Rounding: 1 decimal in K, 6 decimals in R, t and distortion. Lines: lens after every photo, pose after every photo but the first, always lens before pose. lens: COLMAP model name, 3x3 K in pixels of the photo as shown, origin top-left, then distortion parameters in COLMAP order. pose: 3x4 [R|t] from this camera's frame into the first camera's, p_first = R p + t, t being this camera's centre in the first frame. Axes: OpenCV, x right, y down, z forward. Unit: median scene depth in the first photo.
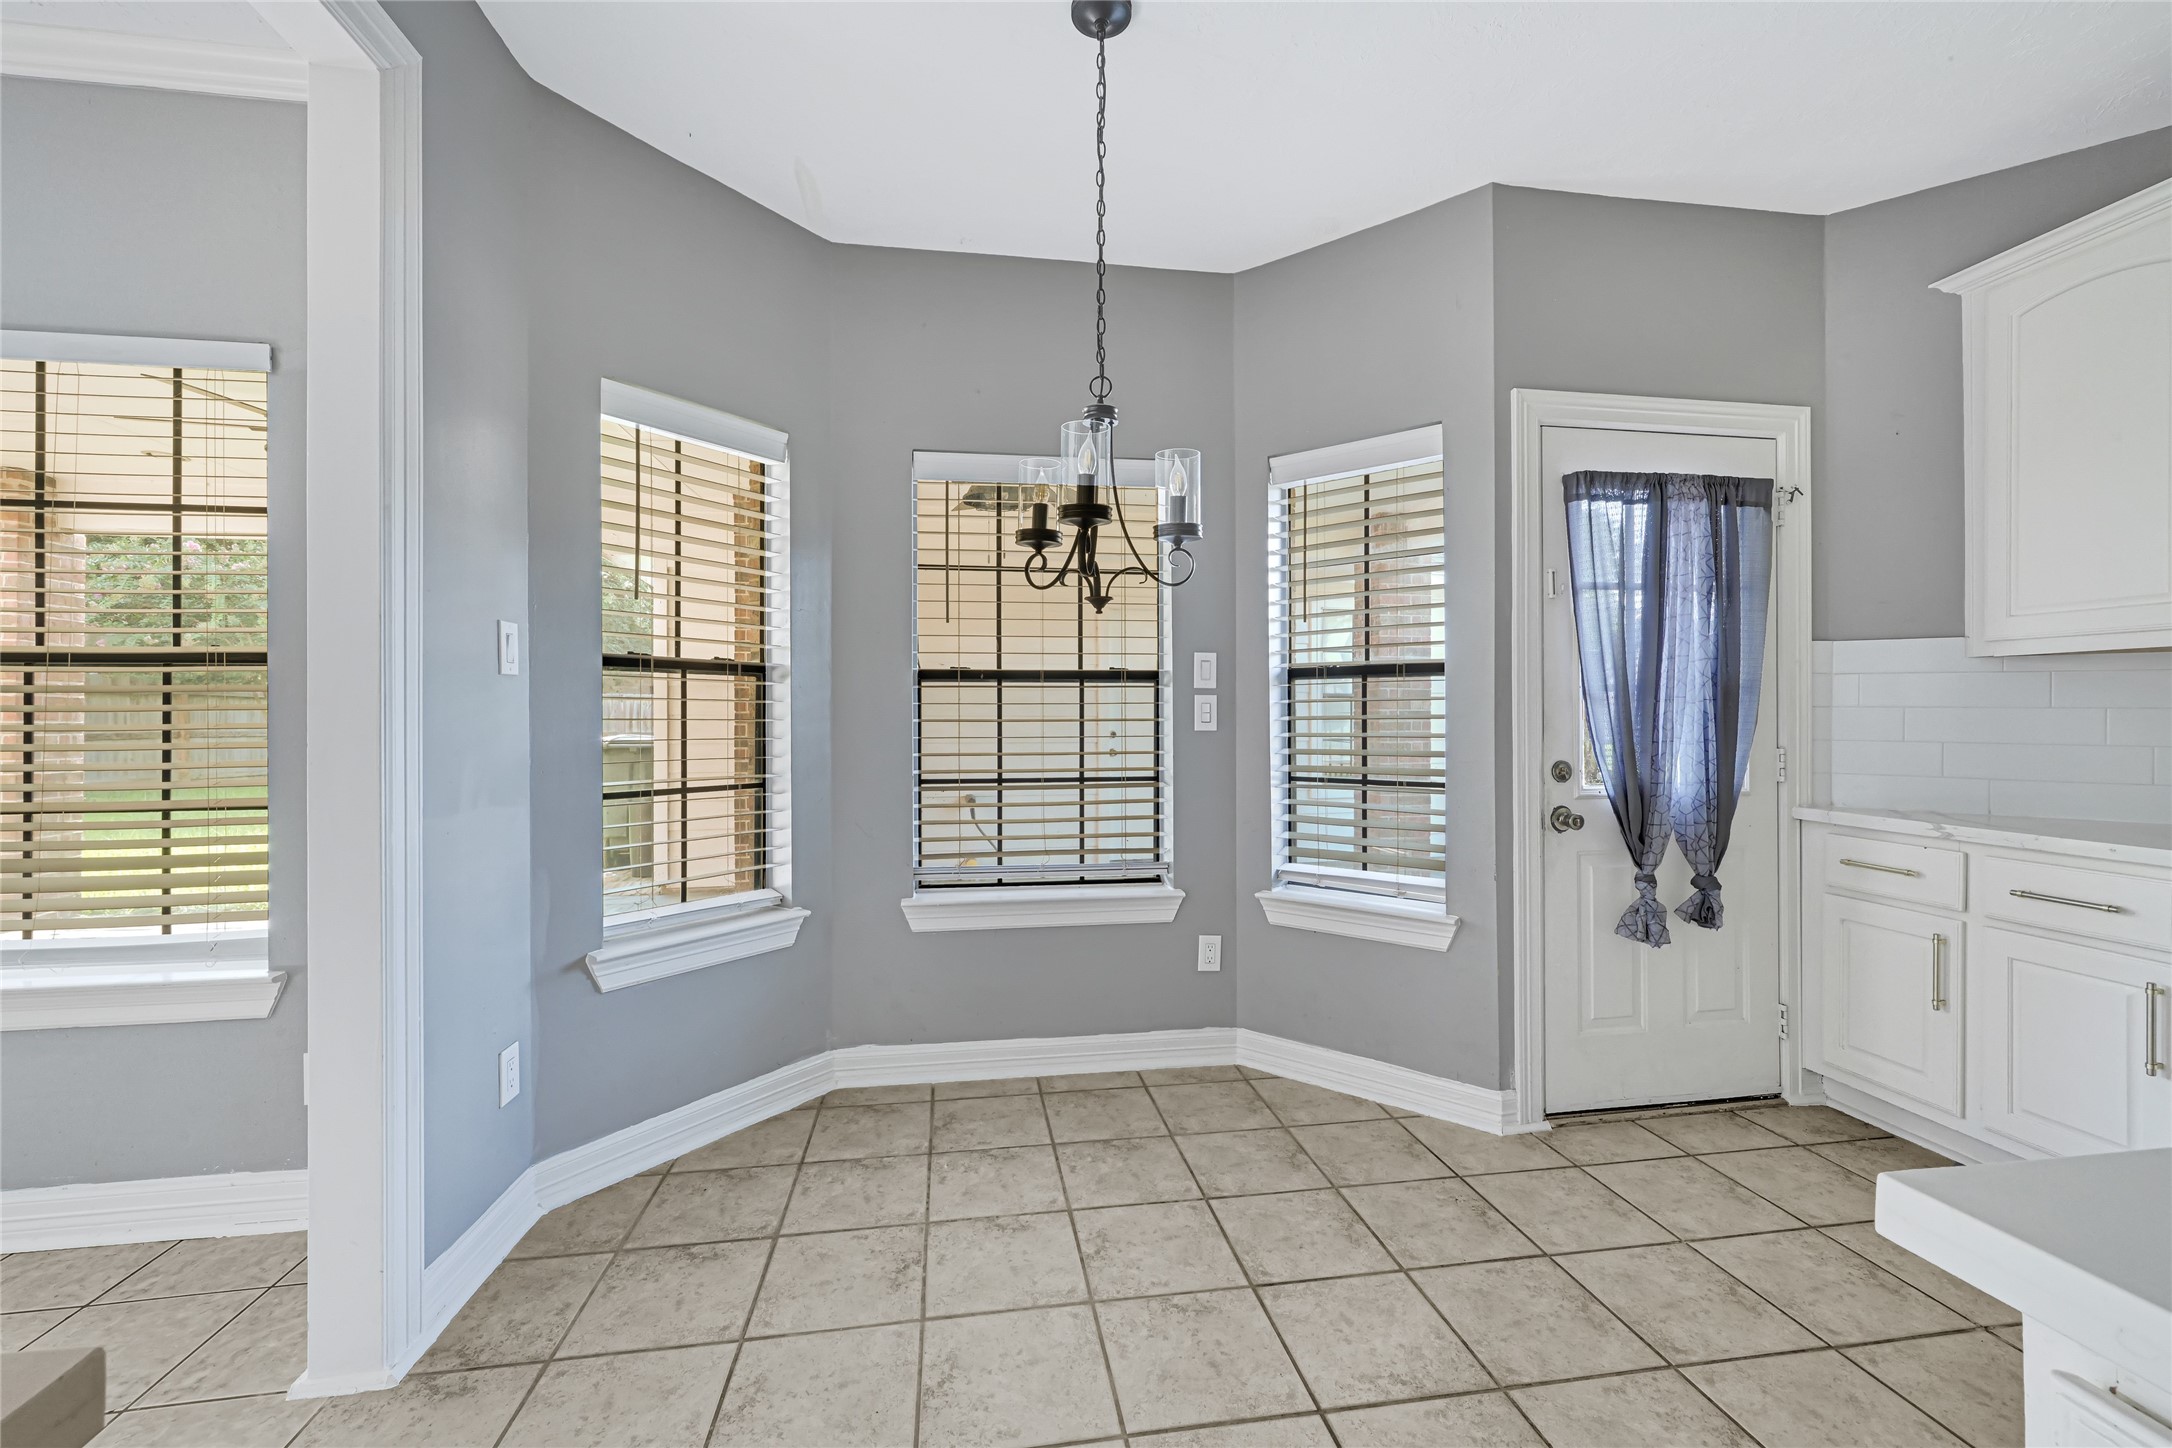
lens RADIAL K [[887.6, 0, 1092.7], [0, 887.6, 719.9], [0, 0, 1]] dist [0.002059, 0.000504]
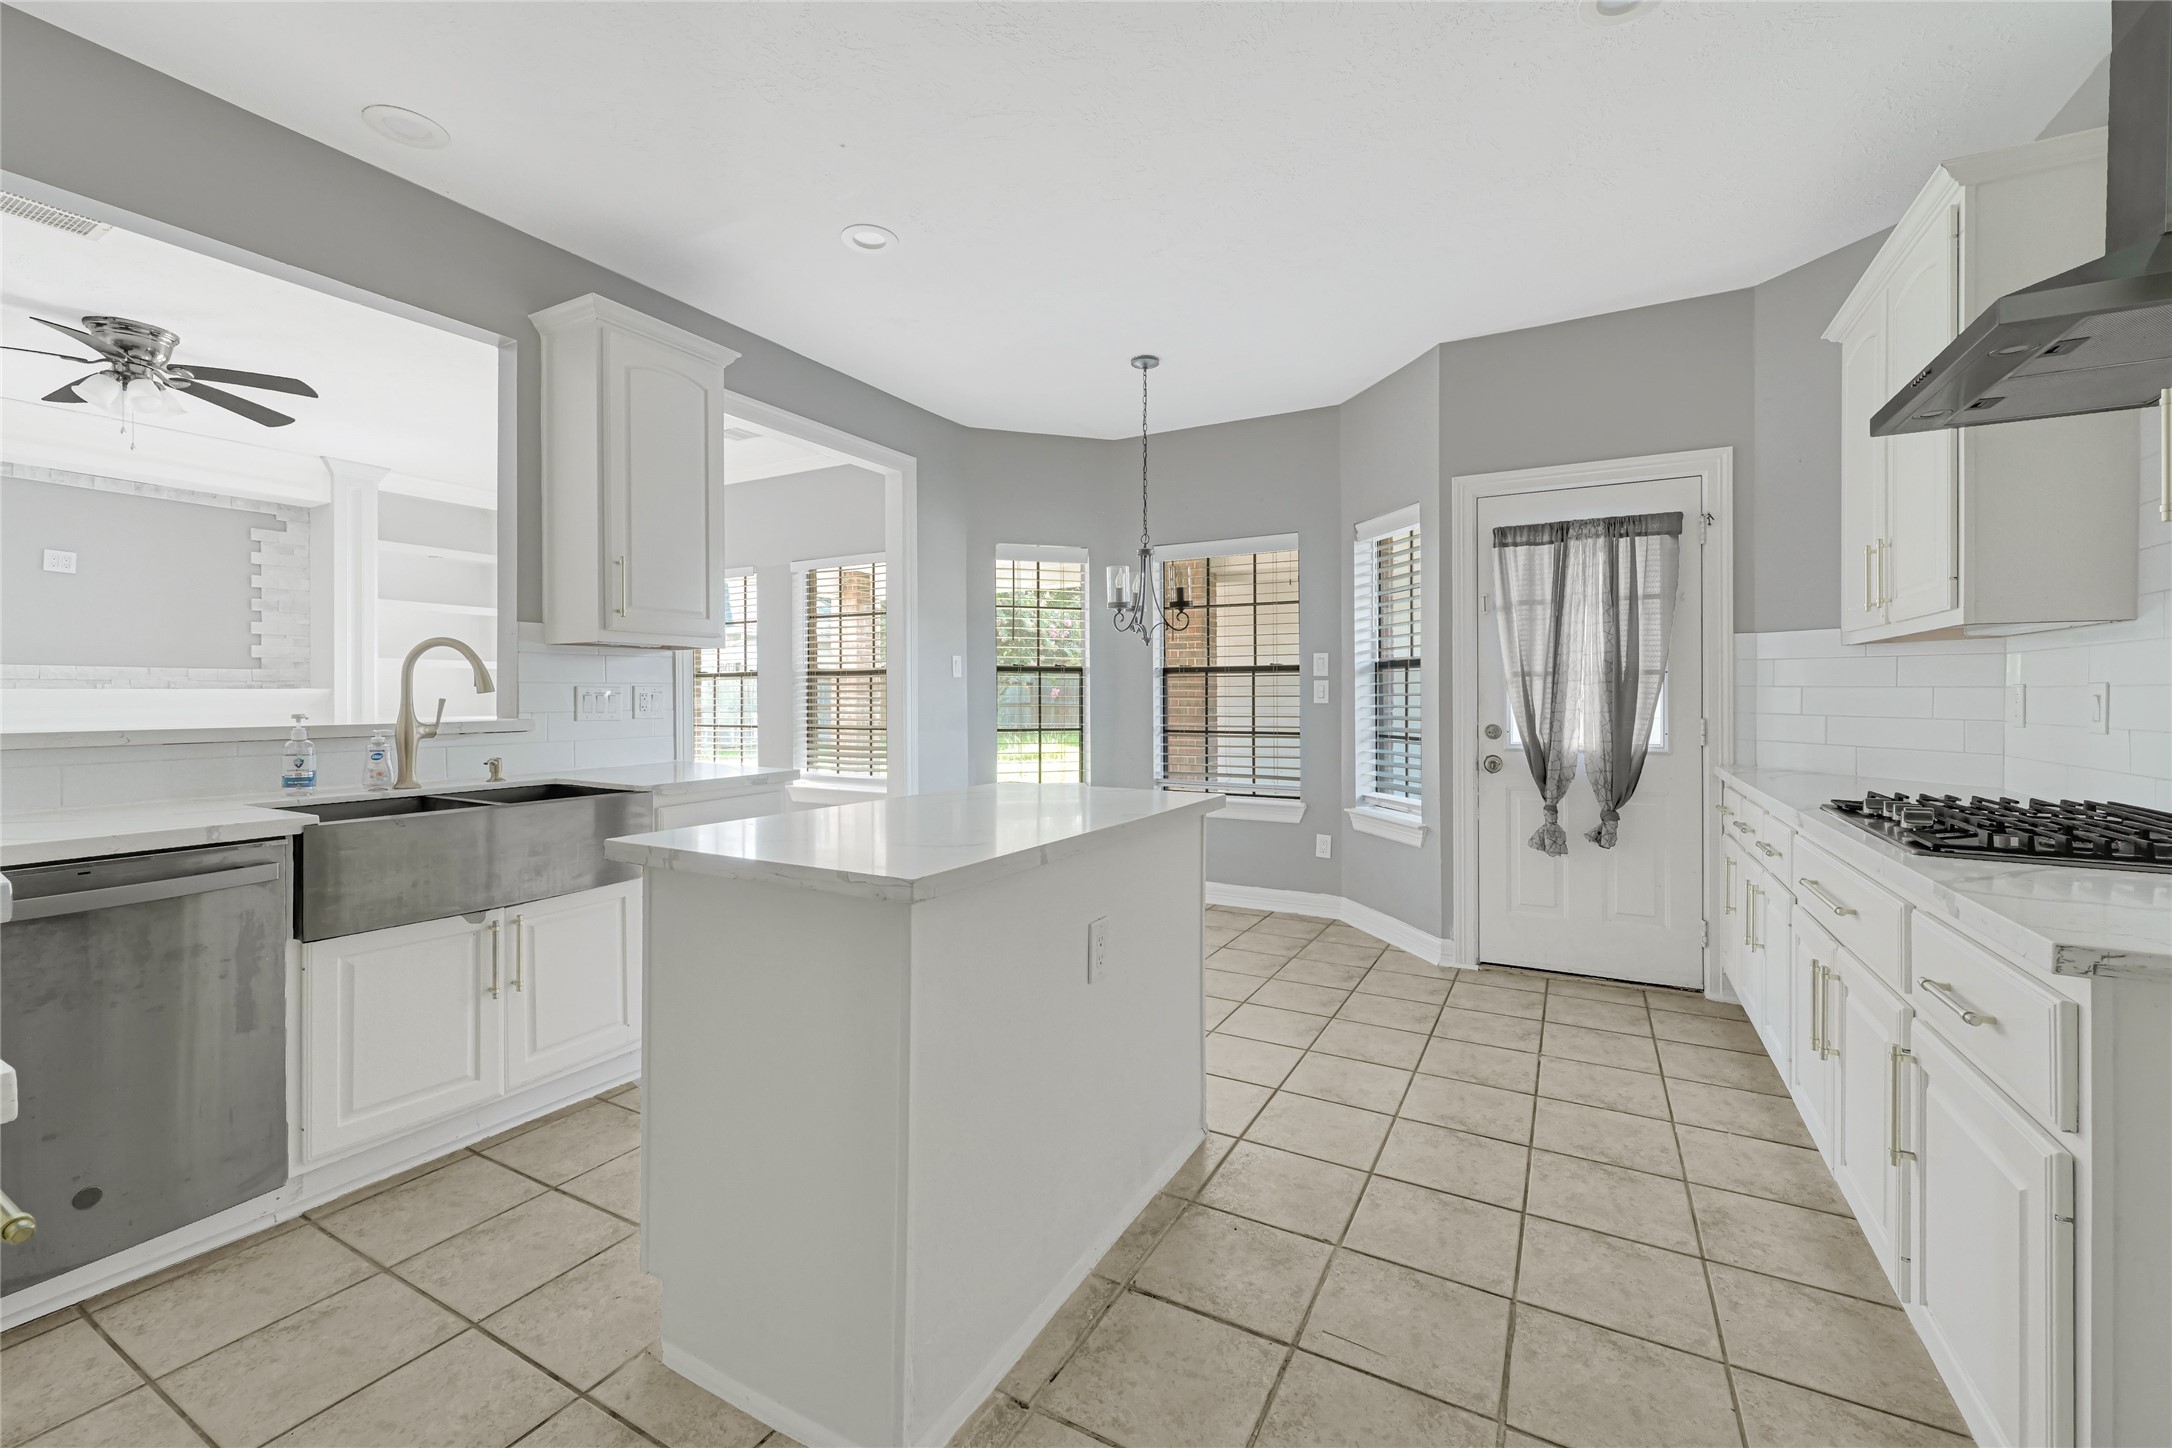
lens RADIAL K [[887.6, 0, 1092.7], [0, 887.6, 719.9], [0, 0, 1]] dist [0.002059, 0.000504]
pose [[0.790123, 0.018679, -0.612664, 0.904781], [-0.003074, 0.999644, 0.026512, 0.001735], [0.612941, -0.019064, 0.789899, -0.566630]]
